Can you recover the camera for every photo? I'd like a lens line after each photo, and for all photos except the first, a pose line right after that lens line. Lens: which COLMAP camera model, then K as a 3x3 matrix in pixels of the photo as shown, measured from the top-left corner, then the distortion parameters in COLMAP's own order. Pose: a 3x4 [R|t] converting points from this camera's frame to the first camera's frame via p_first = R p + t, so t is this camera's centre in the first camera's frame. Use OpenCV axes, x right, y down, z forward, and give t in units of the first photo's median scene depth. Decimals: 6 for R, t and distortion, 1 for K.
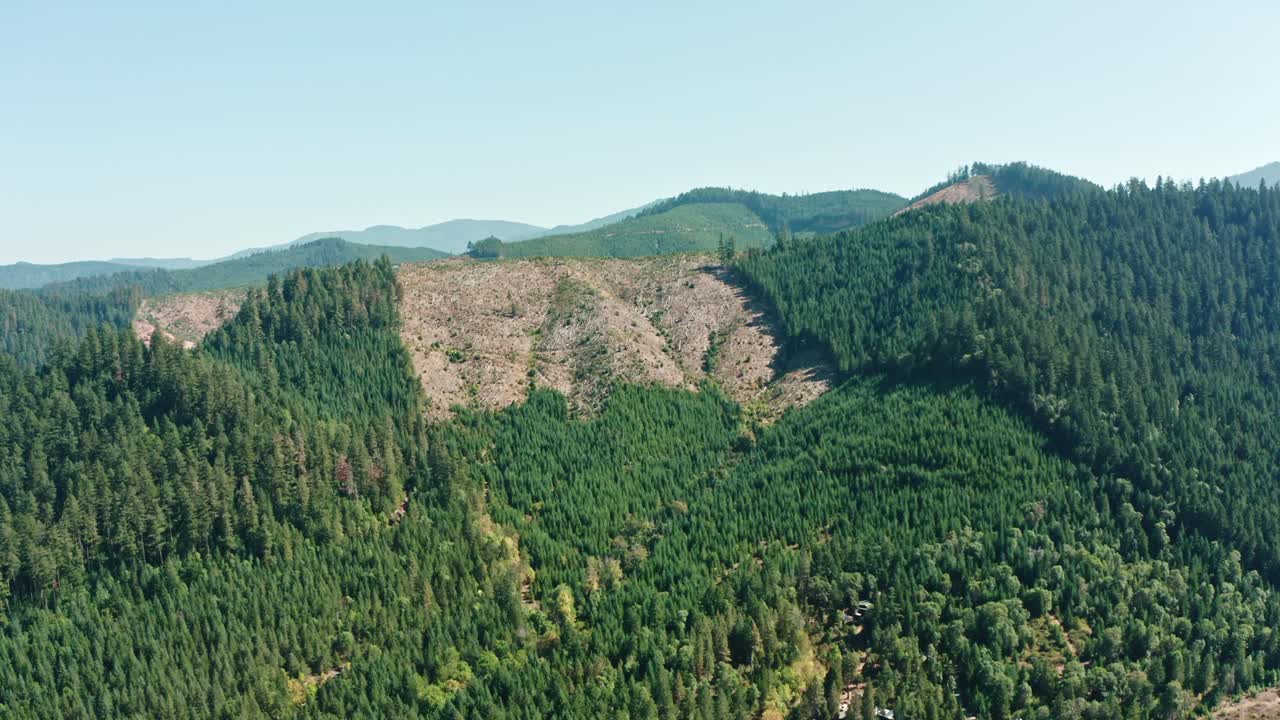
lens RADIAL K [[1051.7, 0, 640.0], [0, 1051.7, 360.0], [0, 0, 1]] dist [-0.191427, 0.004152]
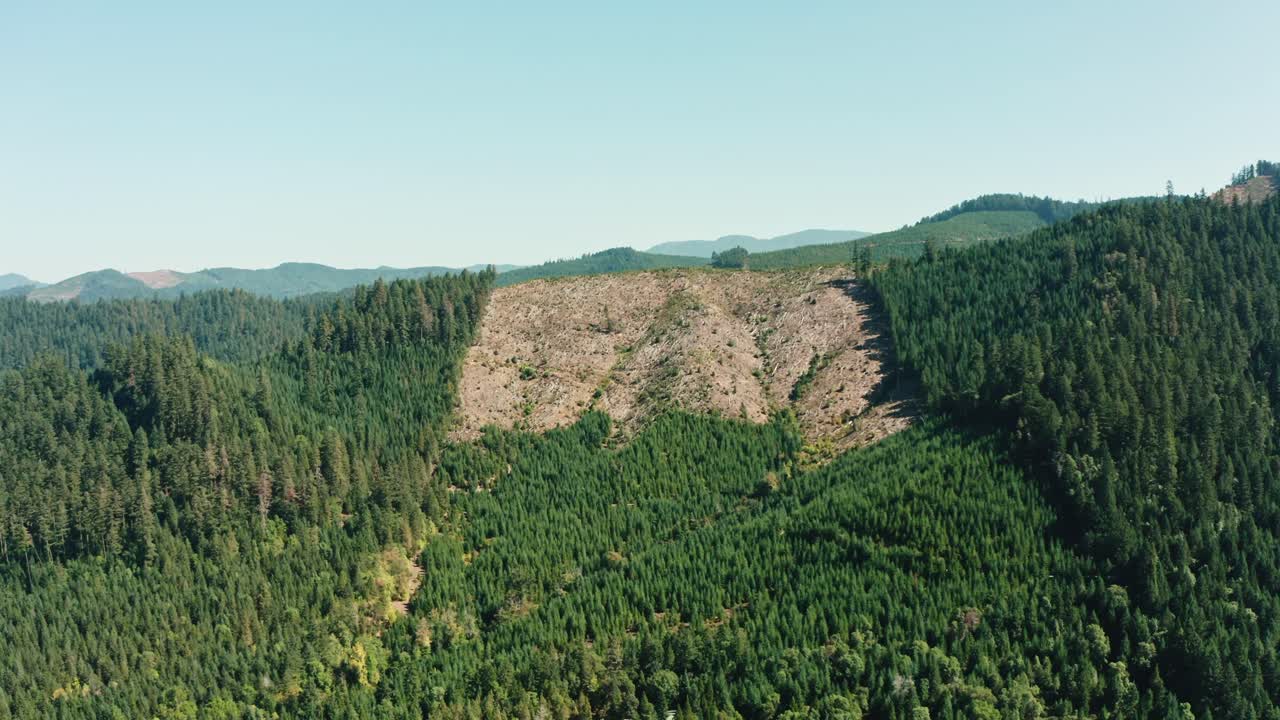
lens RADIAL K [[1051.7, 0, 640.0], [0, 1051.7, 360.0], [0, 0, 1]] dist [-0.191427, 0.004152]
pose [[0.933539, 0.030149, -0.357206, 0.245522], [-0.033880, 0.999417, -0.004190, -0.014087], [0.356871, 0.016014, 0.934016, 0.139671]]
